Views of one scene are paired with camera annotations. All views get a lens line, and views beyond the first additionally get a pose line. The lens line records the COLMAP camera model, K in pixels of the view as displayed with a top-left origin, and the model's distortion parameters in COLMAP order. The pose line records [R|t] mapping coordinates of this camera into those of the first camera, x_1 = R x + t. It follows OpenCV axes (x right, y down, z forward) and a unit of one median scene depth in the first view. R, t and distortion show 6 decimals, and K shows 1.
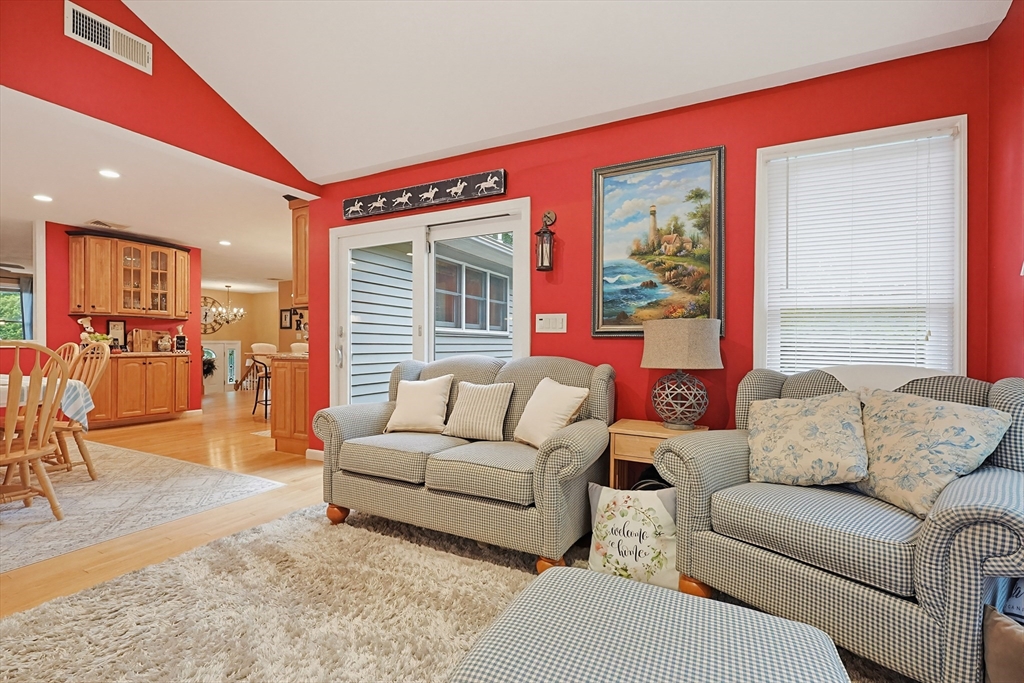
lens RADIAL K [[436.7, 0, 509.3], [0, 436.7, 343.4], [0, 0, 1]] dist [-0.000938, 0.000255]
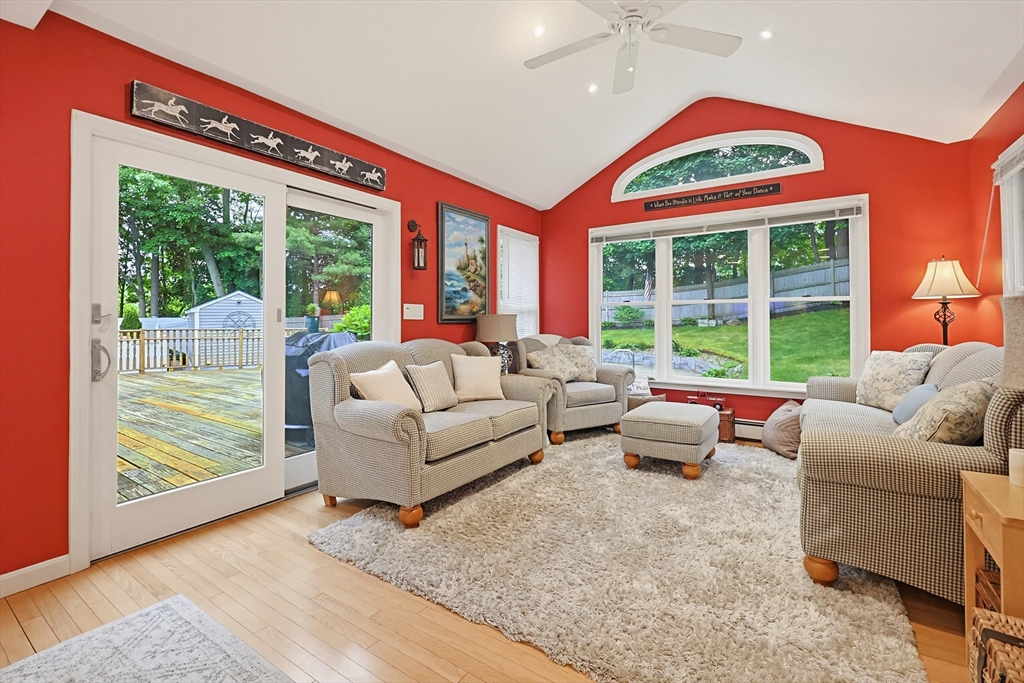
lens RADIAL K [[452.0, 0, 511.8], [0, 452.0, 315.0], [0, 0, 1]] dist [-0.025955, -0.000004]
pose [[0.115631, 0.007164, 0.993266, -1.217235], [0.000896, 0.999973, -0.007317, -0.030077], [-0.993292, 0.001736, 0.115622, 0.622647]]
